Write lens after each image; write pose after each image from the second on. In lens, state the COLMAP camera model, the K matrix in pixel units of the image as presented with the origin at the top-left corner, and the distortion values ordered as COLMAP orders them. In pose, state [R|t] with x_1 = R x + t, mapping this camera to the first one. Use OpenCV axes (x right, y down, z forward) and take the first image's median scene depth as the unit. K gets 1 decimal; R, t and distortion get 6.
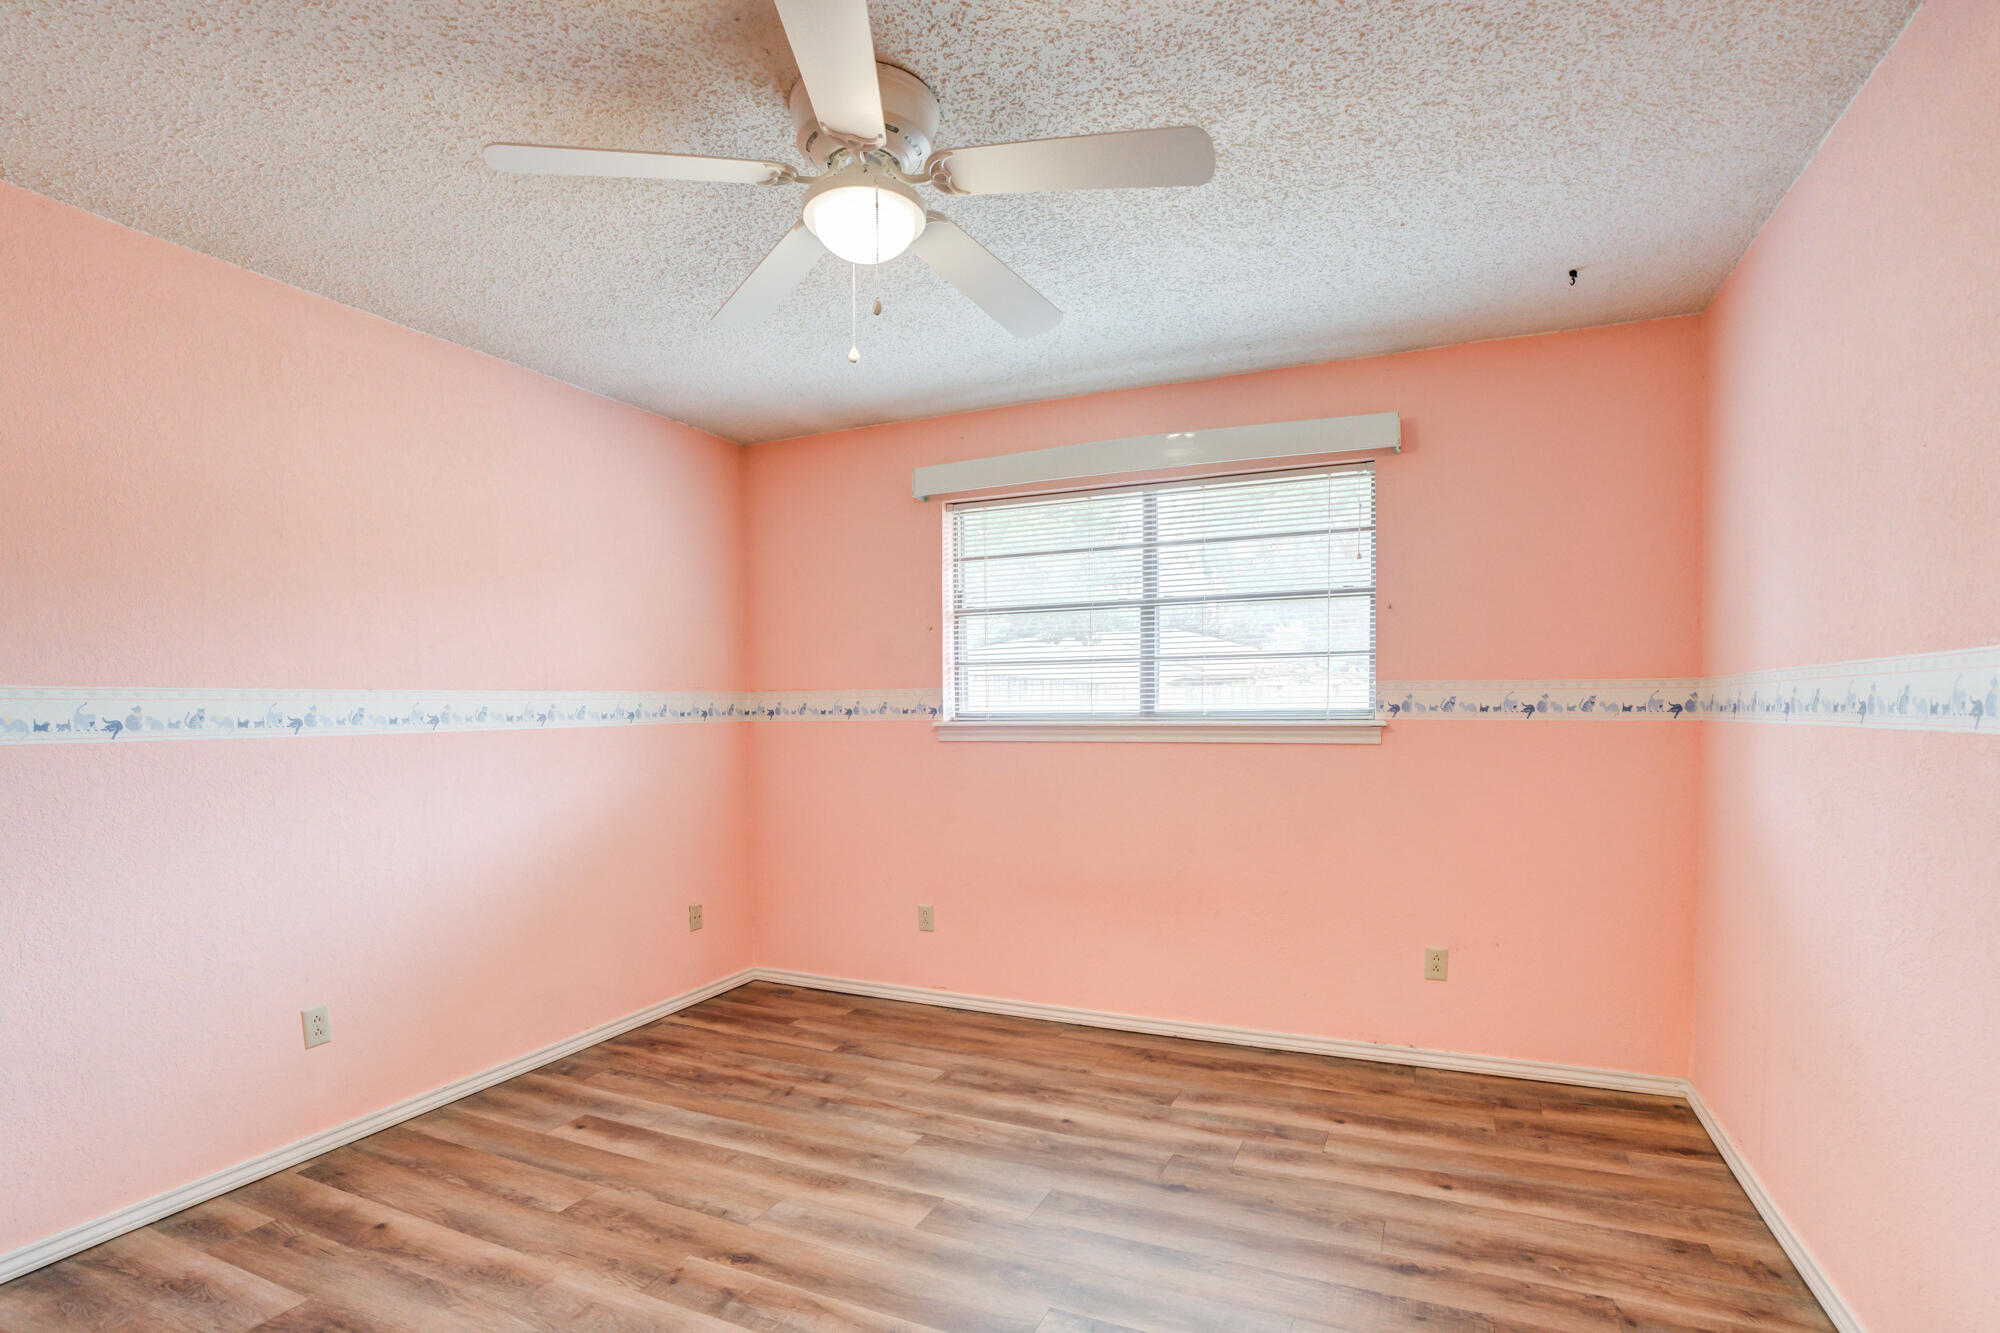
lens RADIAL K [[952.9, 0, 995.8], [0, 952.9, 678.7], [0, 0, 1]] dist [-0.055513, 0.014673]
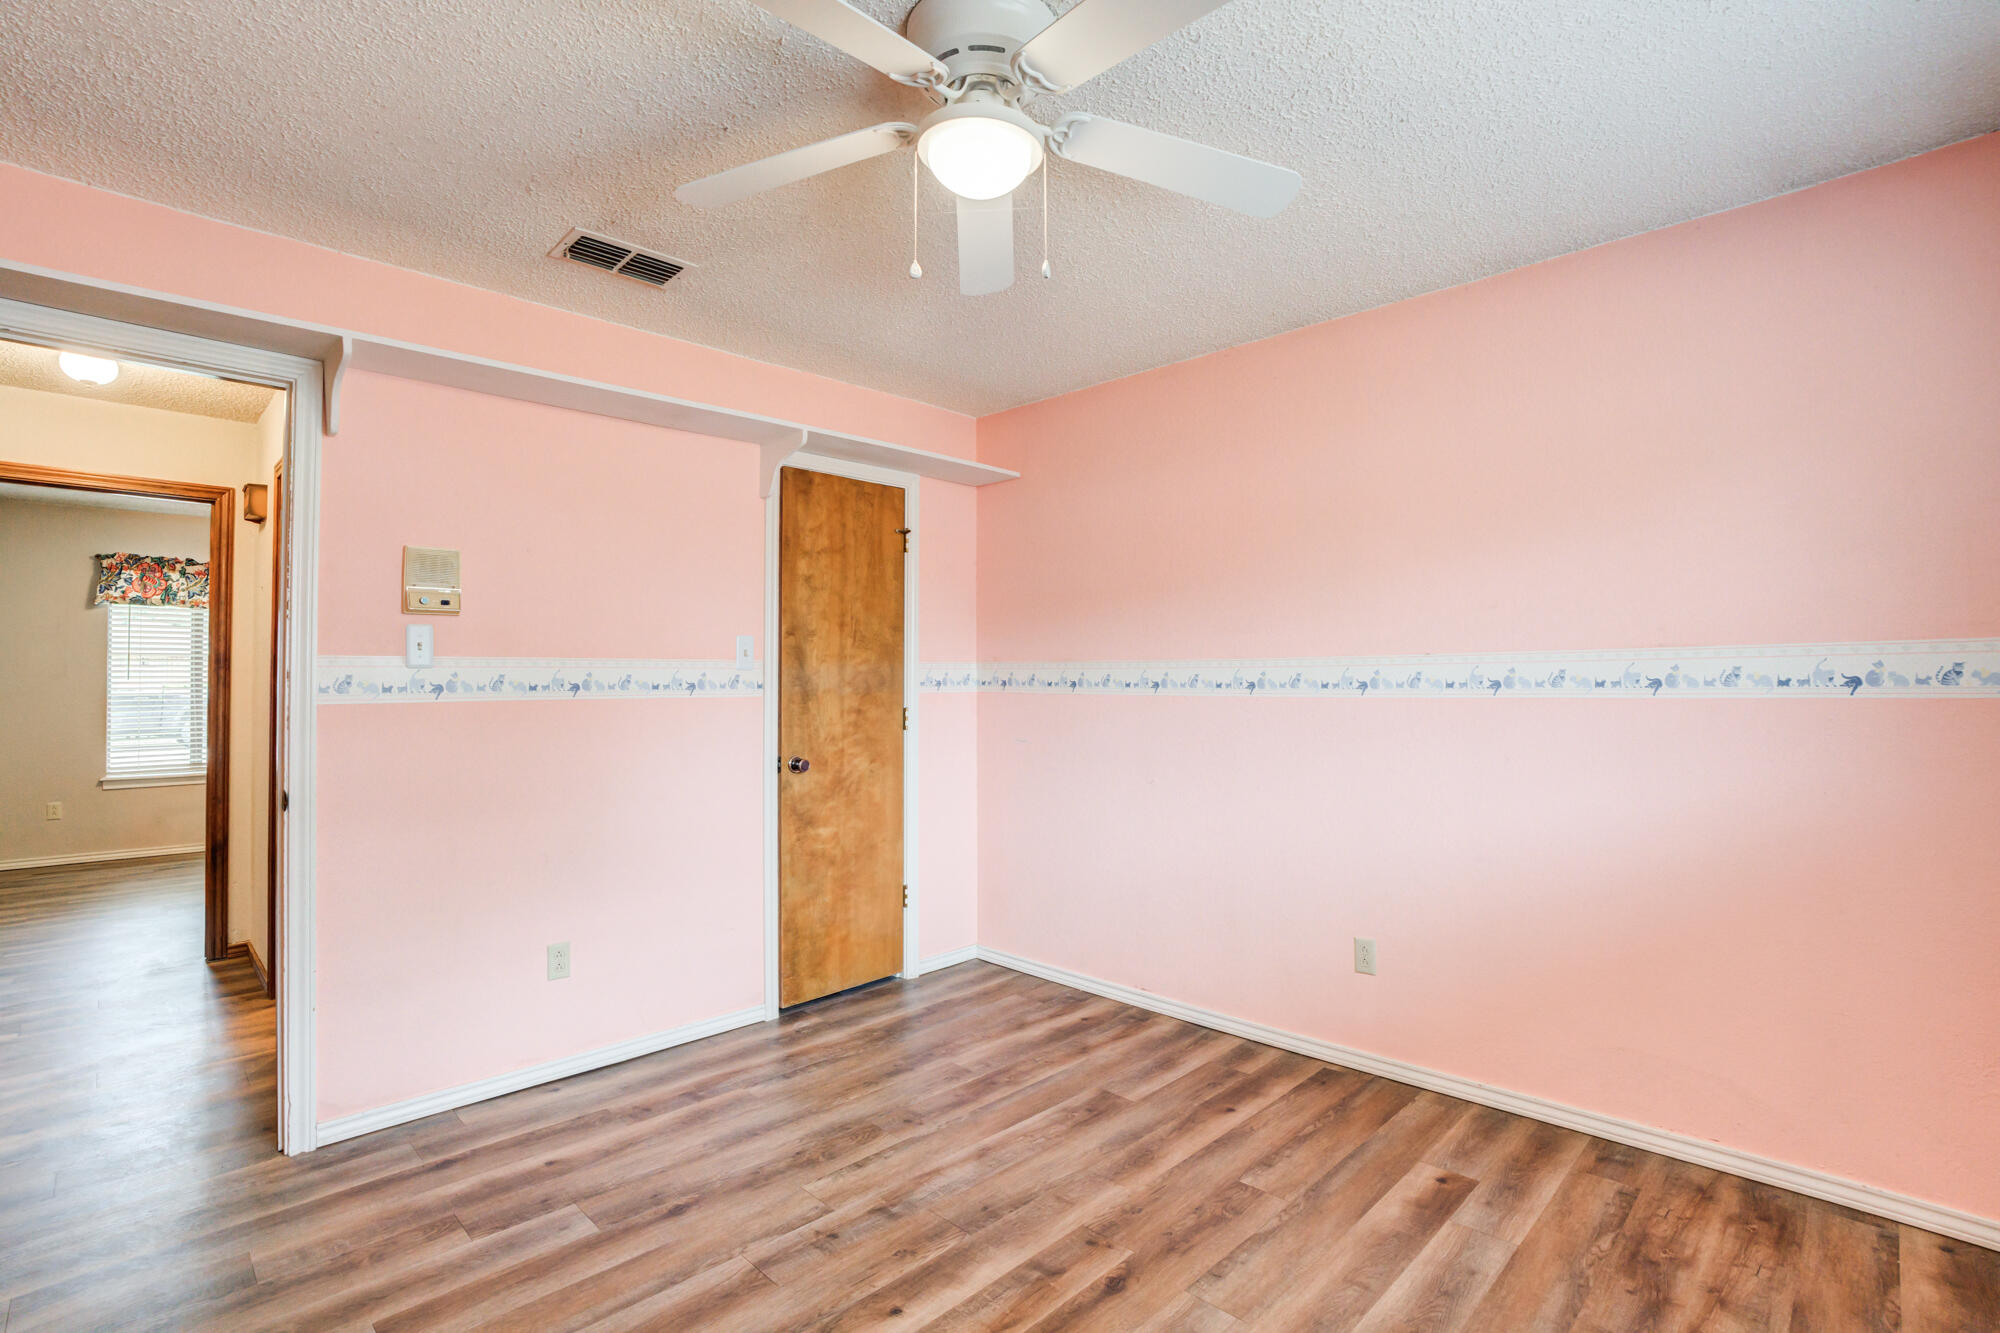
lens RADIAL K [[988.7, 0, 992.4], [0, 988.7, 656.8], [0, 0, 1]] dist [-0.001887, 0.000026]
pose [[-0.347816, -0.004857, -0.937550, 0.542206], [0.040941, 0.998954, -0.020363, 0.019521], [0.936668, -0.045467, -0.347254, 0.999848]]
